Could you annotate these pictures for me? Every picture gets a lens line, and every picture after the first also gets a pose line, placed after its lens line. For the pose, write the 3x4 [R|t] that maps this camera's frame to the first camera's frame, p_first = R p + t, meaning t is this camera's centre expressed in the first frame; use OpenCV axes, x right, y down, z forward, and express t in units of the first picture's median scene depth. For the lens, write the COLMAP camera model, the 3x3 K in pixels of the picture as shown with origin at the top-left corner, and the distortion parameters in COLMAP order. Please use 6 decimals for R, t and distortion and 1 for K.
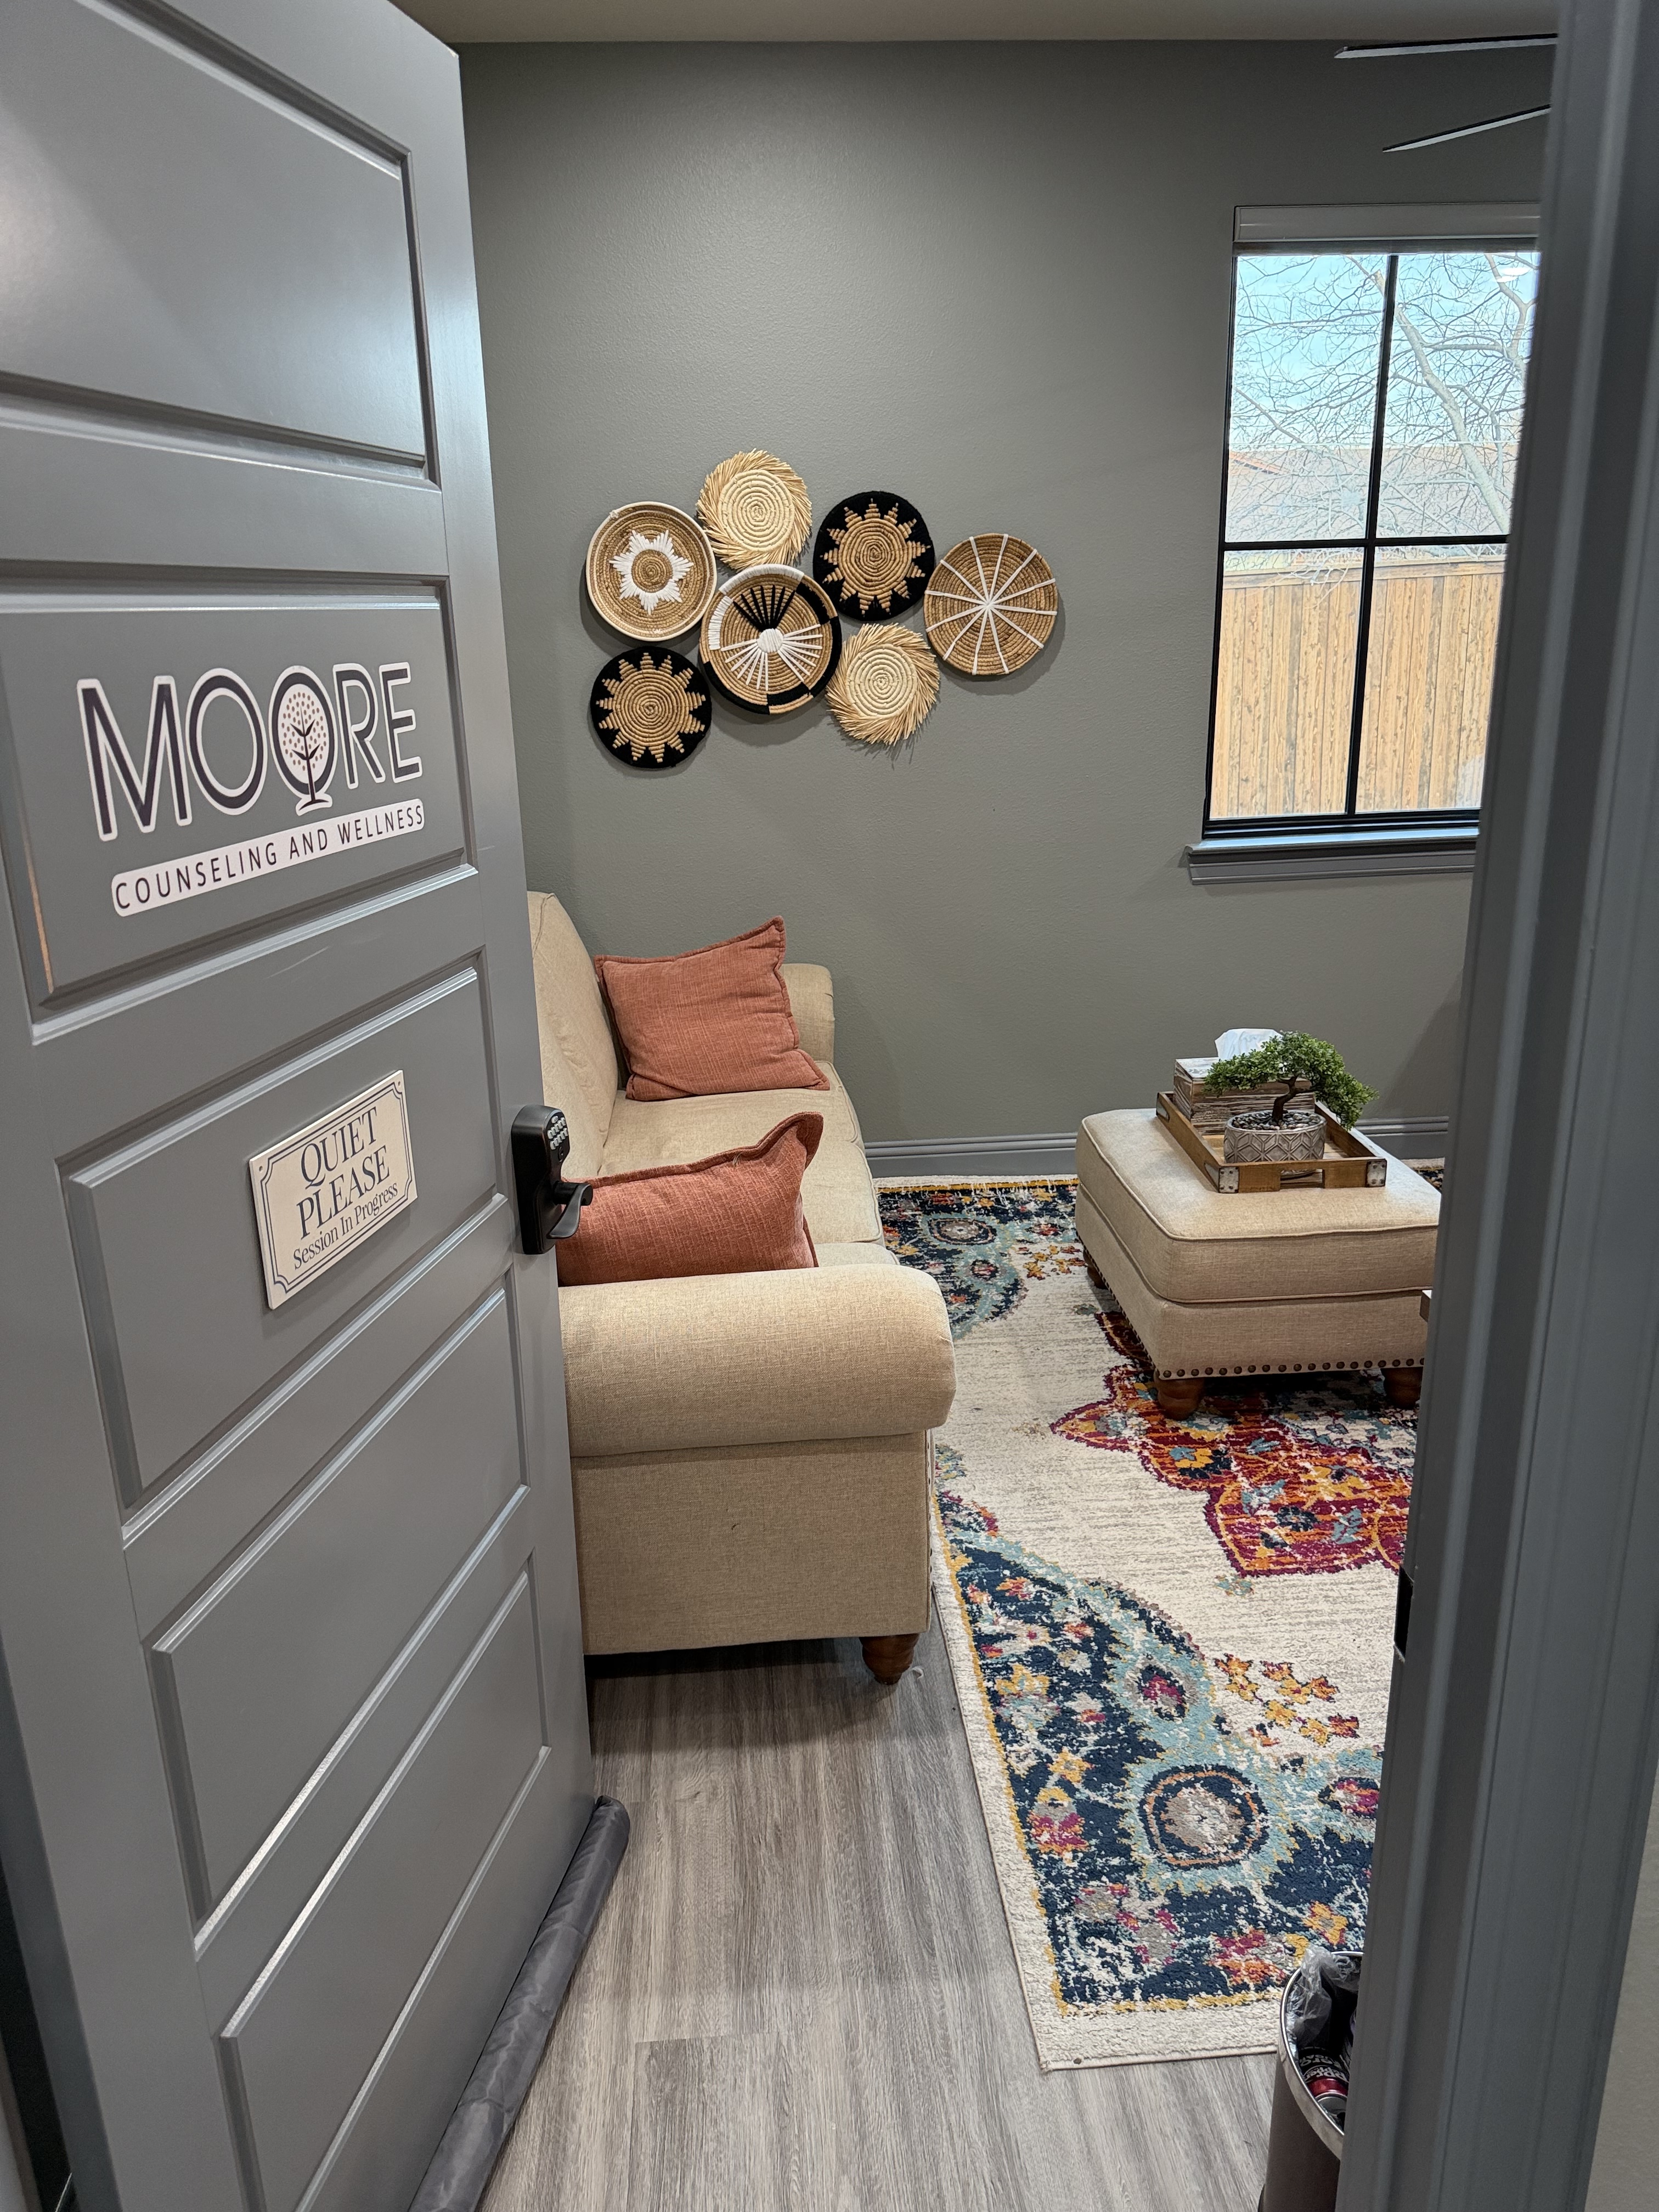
lens RADIAL K [[1557.8, 0, 829.5], [0, 1557.8, 1106.0], [0, 0, 1]] dist [0.142973, -0.315554]
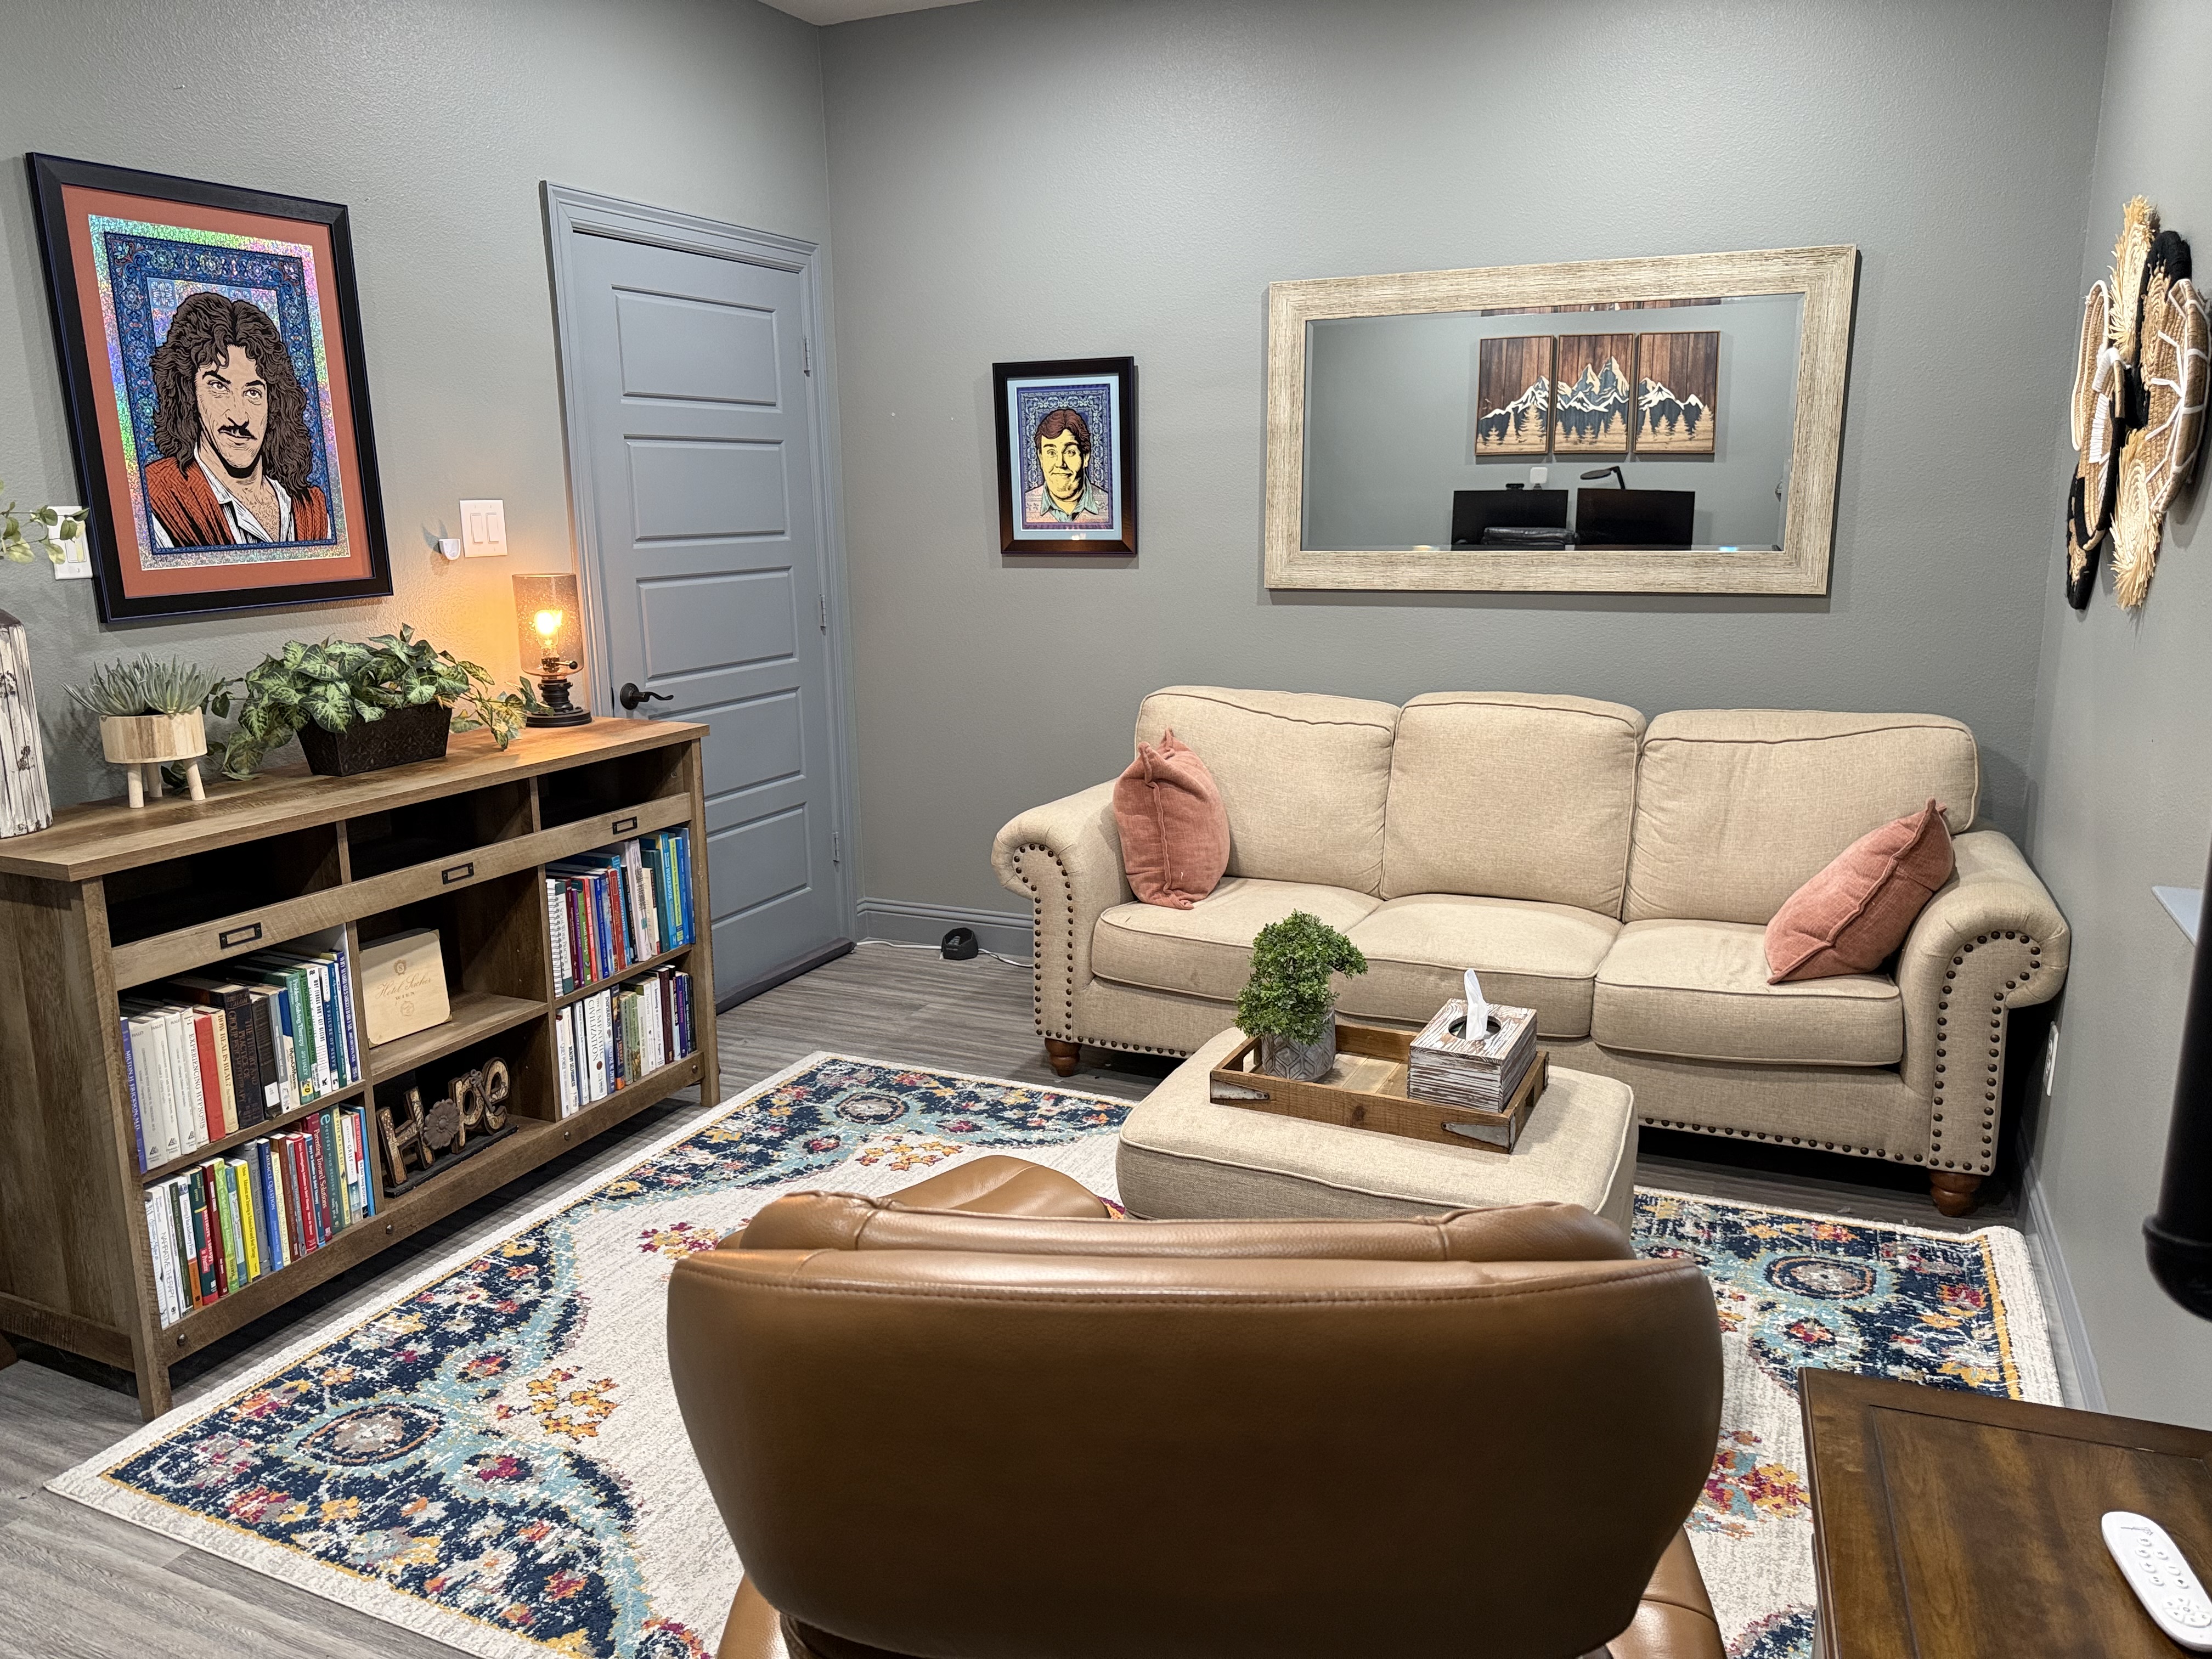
lens RADIAL K [[1552.0, 0, 1098.3], [0, 1552.0, 831.2], [0, 0, 1]] dist [0.109964, -0.165962]
pose [[-0.479013, 0.216952, -0.850575, 0.853232], [-0.242218, 0.898690, 0.365632, -0.299752], [0.843728, 0.381167, -0.377935, 0.972143]]
